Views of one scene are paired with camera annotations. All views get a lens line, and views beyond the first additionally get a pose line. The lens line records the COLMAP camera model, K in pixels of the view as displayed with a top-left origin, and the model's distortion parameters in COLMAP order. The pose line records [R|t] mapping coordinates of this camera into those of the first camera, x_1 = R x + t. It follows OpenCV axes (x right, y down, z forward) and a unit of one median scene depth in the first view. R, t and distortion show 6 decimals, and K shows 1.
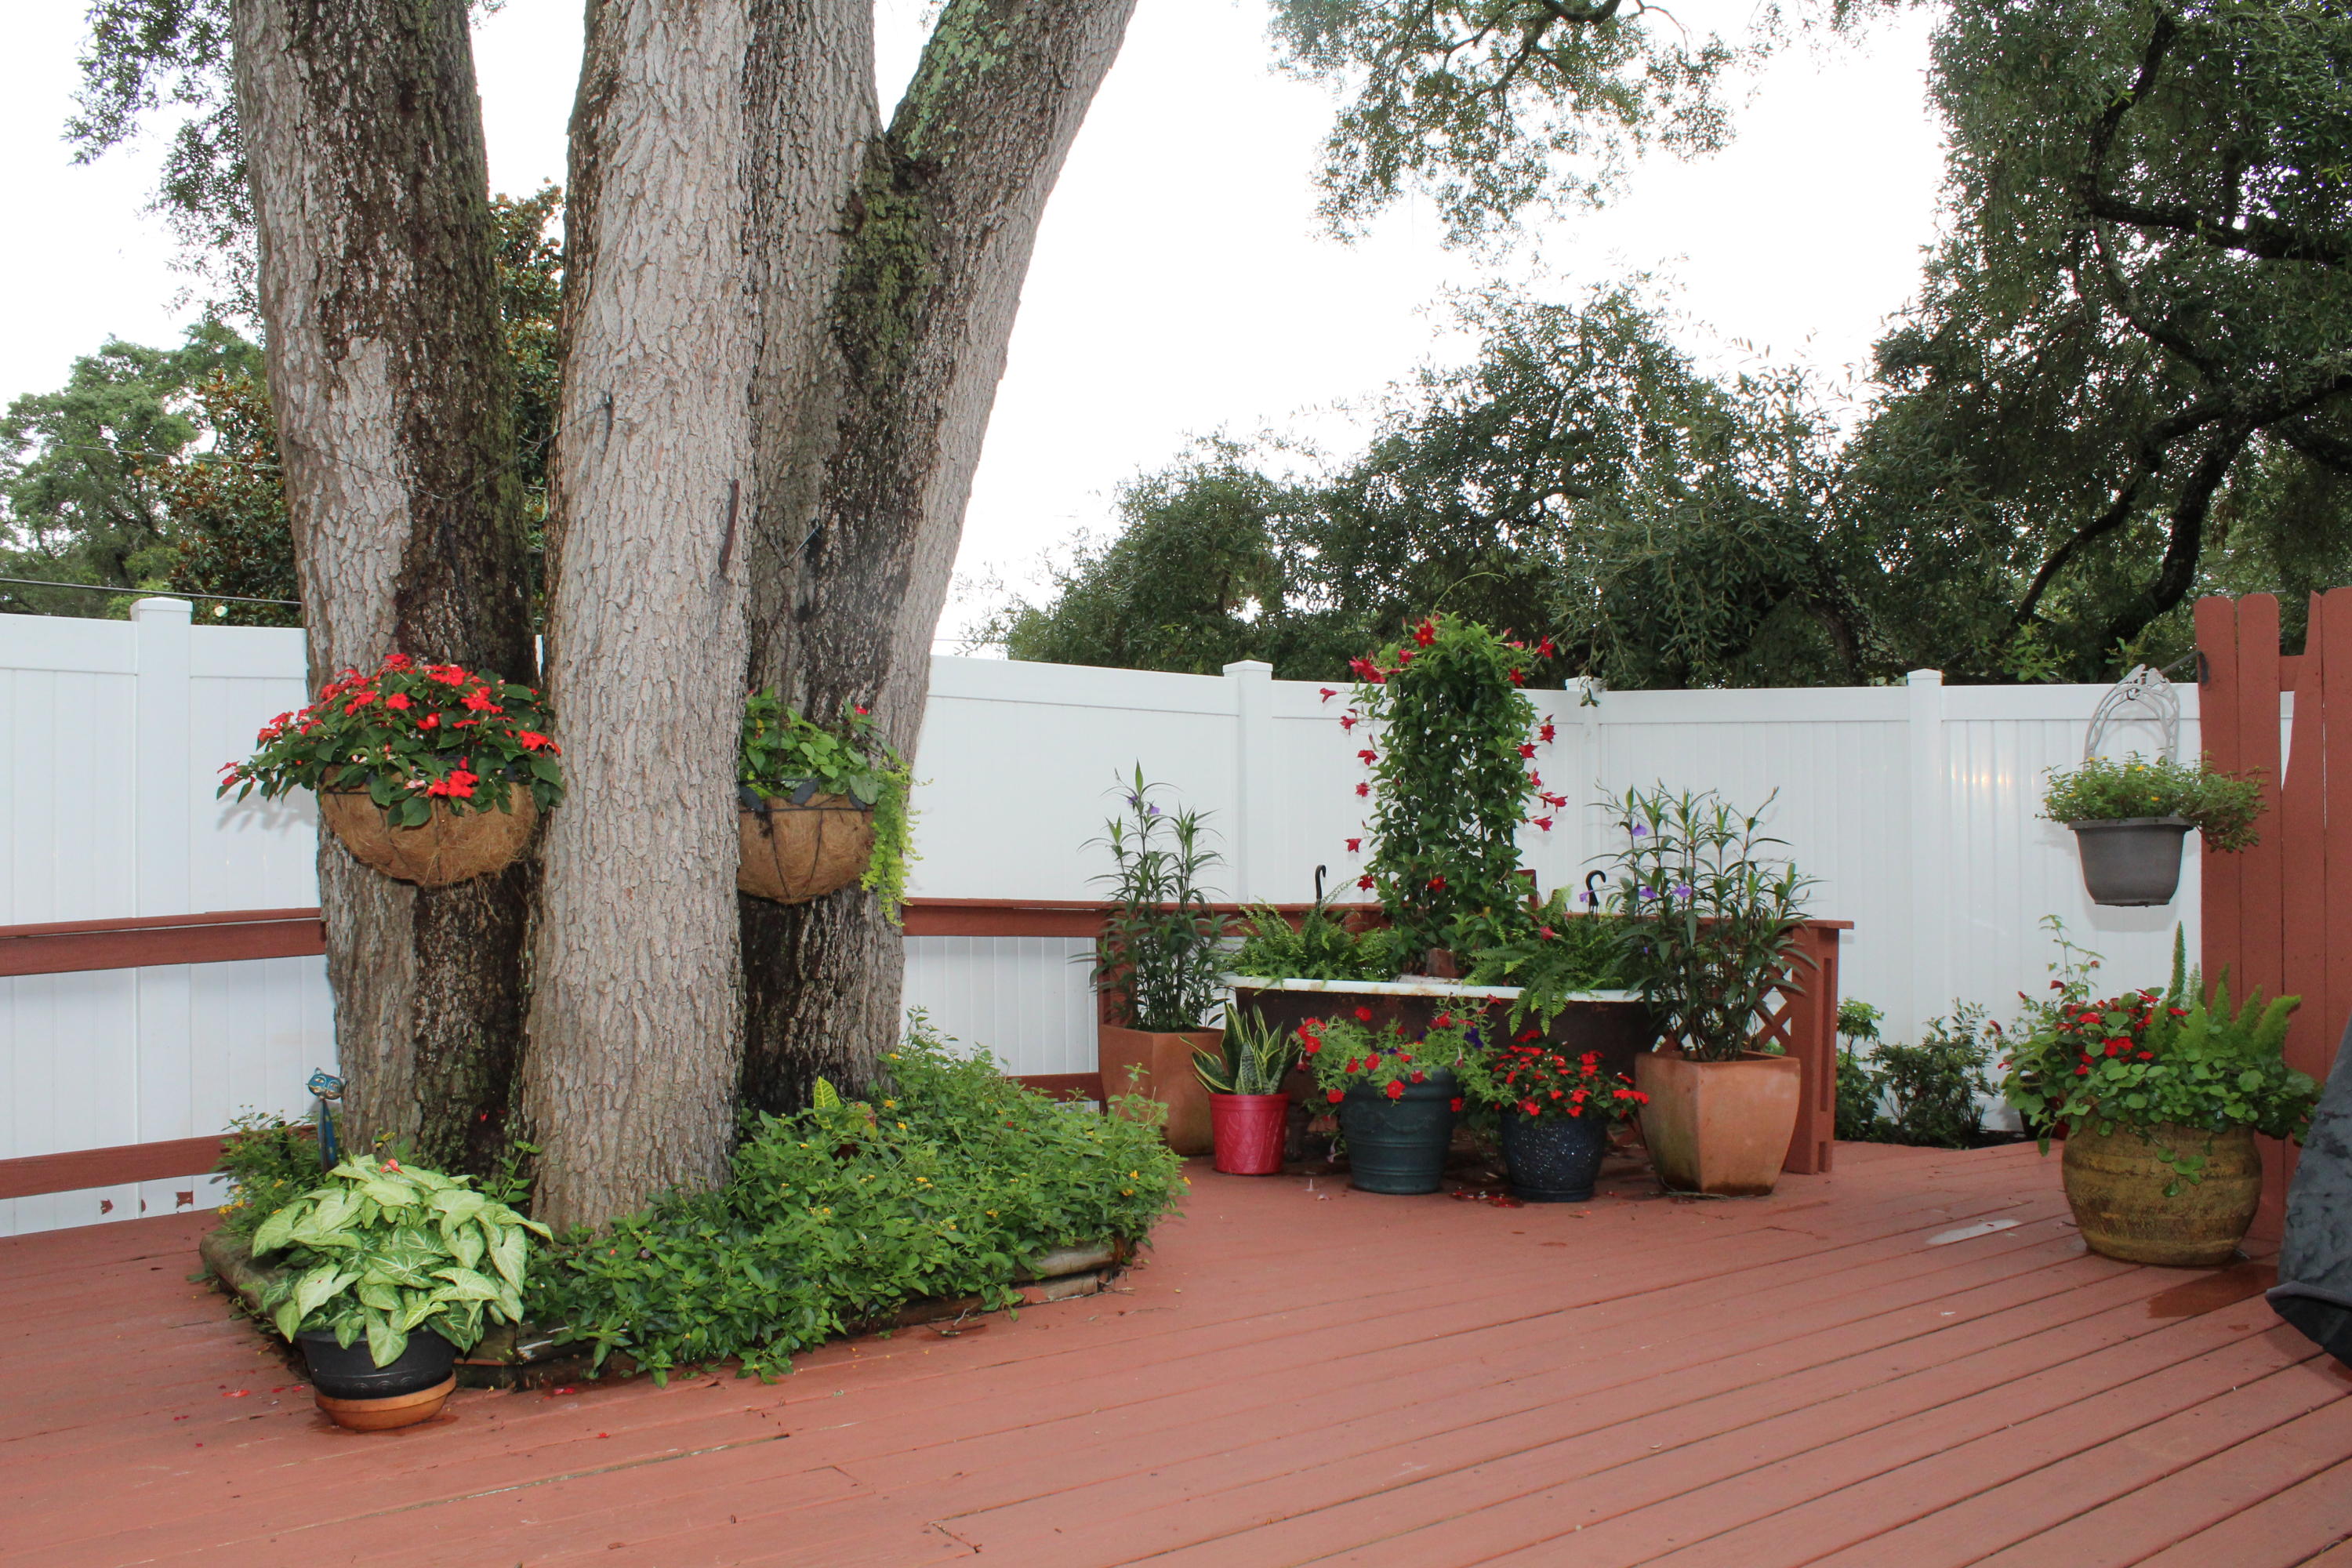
lens RADIAL K [[1930.0, 0, 1176.8], [0, 1930.0, 822.9], [0, 0, 1]] dist [-0.151171, 0.101373]
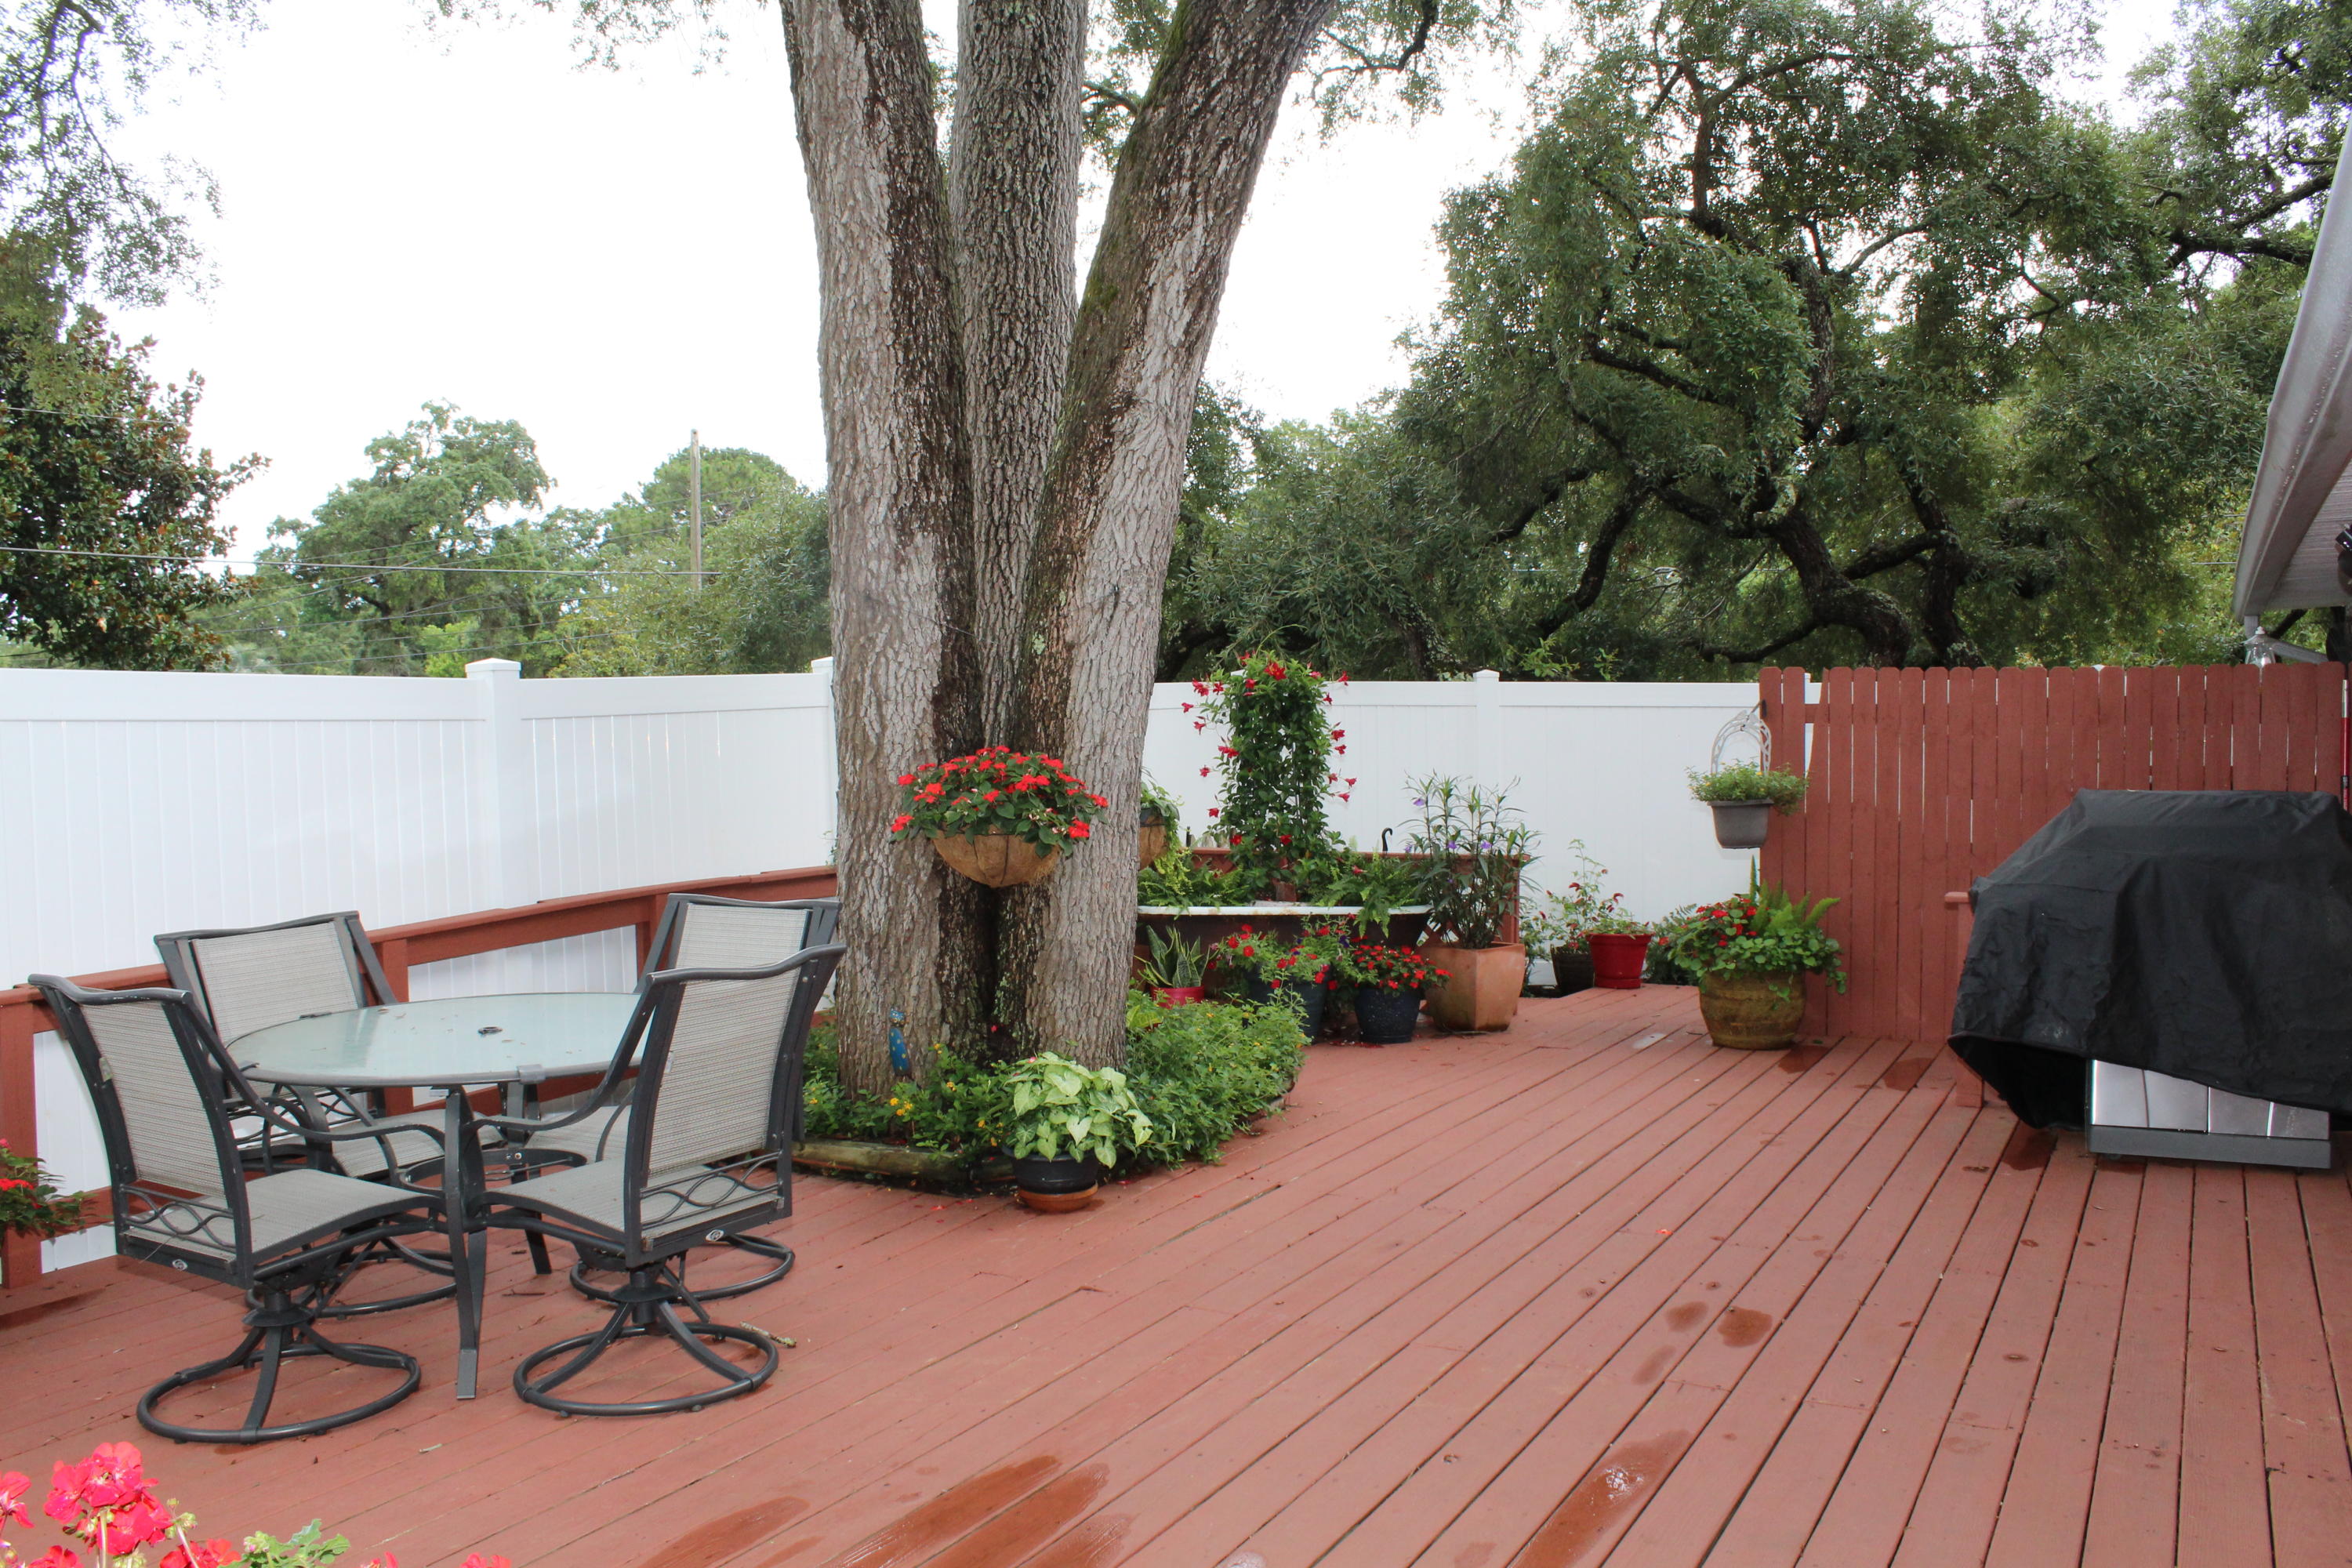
lens RADIAL K [[1930.0, 0, 1176.8], [0, 1930.0, 822.9], [0, 0, 1]] dist [-0.151171, 0.101373]
pose [[0.912329, -0.029188, 0.408416, -0.863330], [0.005140, 0.998194, 0.059855, -0.110829], [-0.409425, -0.052508, 0.910832, -0.513383]]
